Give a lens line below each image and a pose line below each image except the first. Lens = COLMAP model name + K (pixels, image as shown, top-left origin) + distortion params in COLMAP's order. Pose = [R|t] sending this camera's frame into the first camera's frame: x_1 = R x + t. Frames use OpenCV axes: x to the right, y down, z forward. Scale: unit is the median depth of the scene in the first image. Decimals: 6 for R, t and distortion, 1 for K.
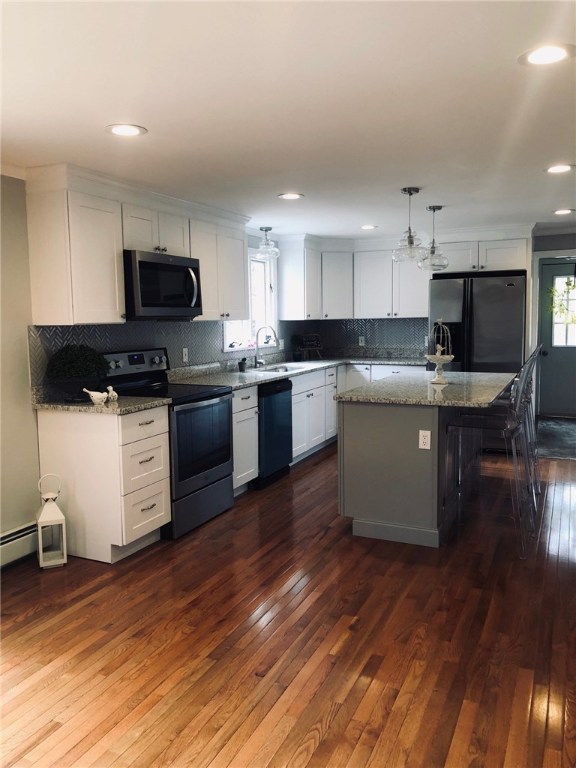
lens RADIAL K [[631.6, 0, 287.5], [0, 631.6, 379.7], [0, 0, 1]] dist [0.038514, -0.032328]
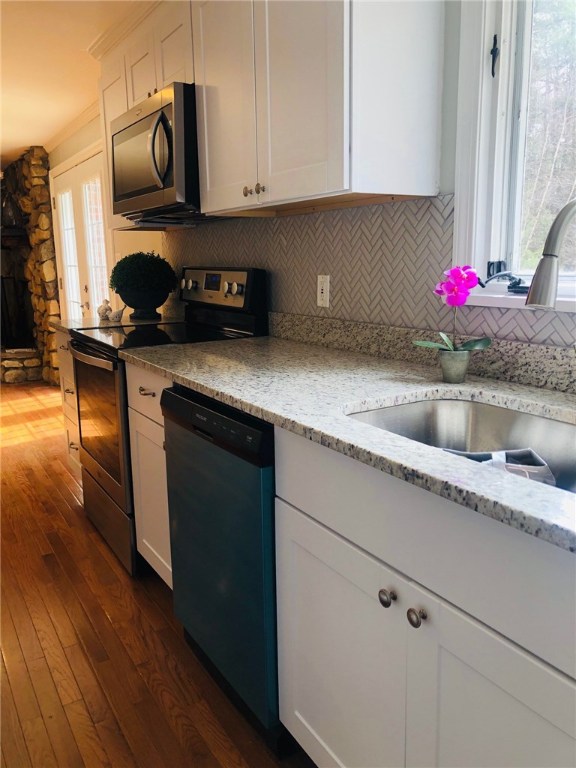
lens RADIAL K [[631.6, 0, 283.6], [0, 631.6, 378.5], [0, 0, 1]] dist [0.038514, -0.032328]
pose [[-0.574865, 0.180499, -0.798092, 0.178802], [-0.054797, 0.964684, 0.257646, -0.077592], [0.816411, 0.191845, -0.544673, 1.036815]]
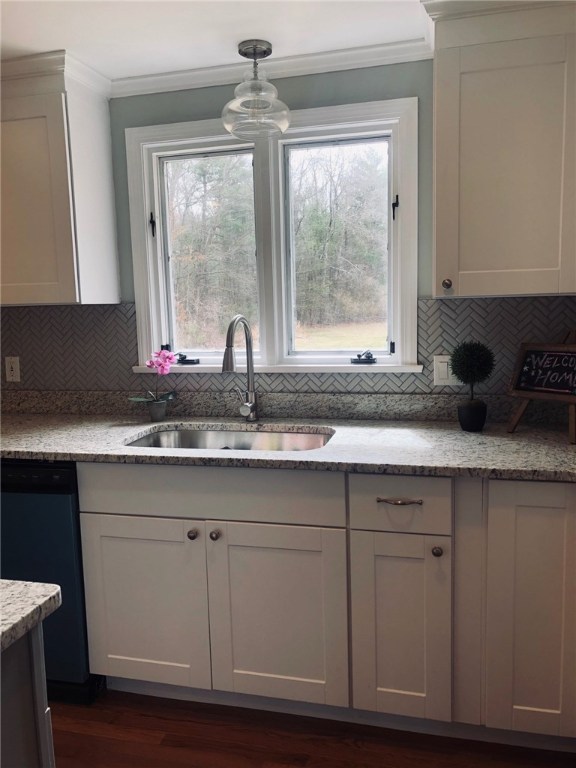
lens RADIAL K [[631.6, 0, 280.5], [0, 631.6, 381.6], [0, 0, 1]] dist [0.038514, -0.032328]
pose [[0.154722, 0.135468, -0.978626, 0.345671], [-0.073350, 0.989396, 0.125363, -0.096435], [0.985231, 0.052385, 0.163017, 0.962789]]
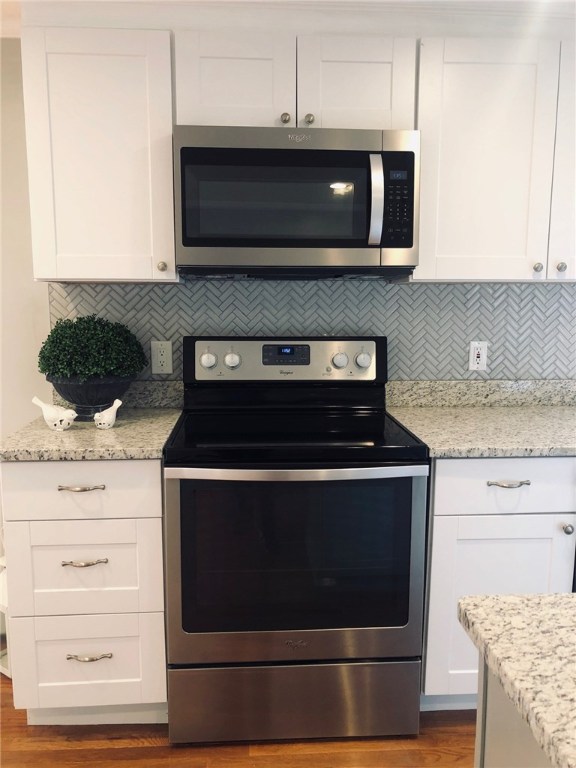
lens RADIAL K [[631.6, 0, 285.5], [0, 631.6, 382.9], [0, 0, 1]] dist [0.038514, -0.032328]
pose [[0.469683, 0.149274, -0.870124, 0.155091], [-0.100487, 0.988236, 0.115295, -0.050205], [0.877098, 0.033284, 0.479157, 0.549918]]
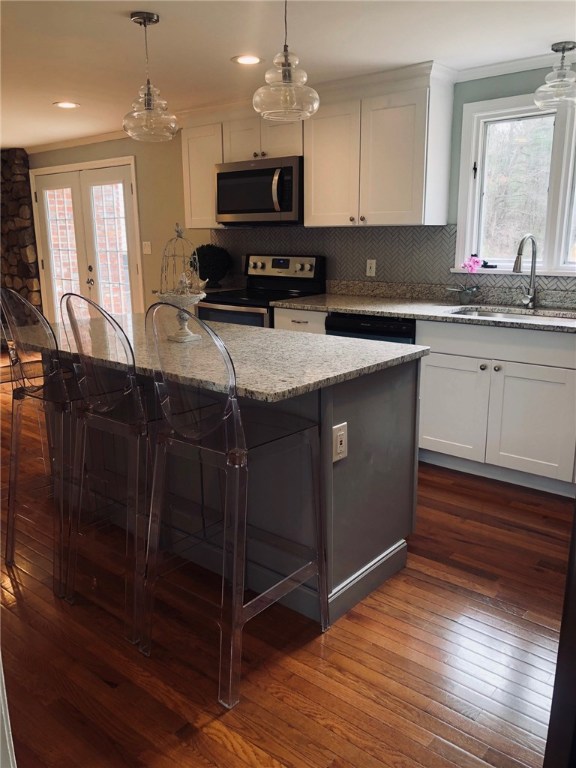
lens RADIAL K [[631.6, 0, 288.6], [0, 631.6, 385.4], [0, 0, 1]] dist [0.038514, -0.032328]
pose [[-0.272079, 0.246695, -0.930116, 0.586326], [-0.082230, 0.957084, 0.277902, -0.097277], [0.958755, 0.152094, -0.240116, 0.948705]]
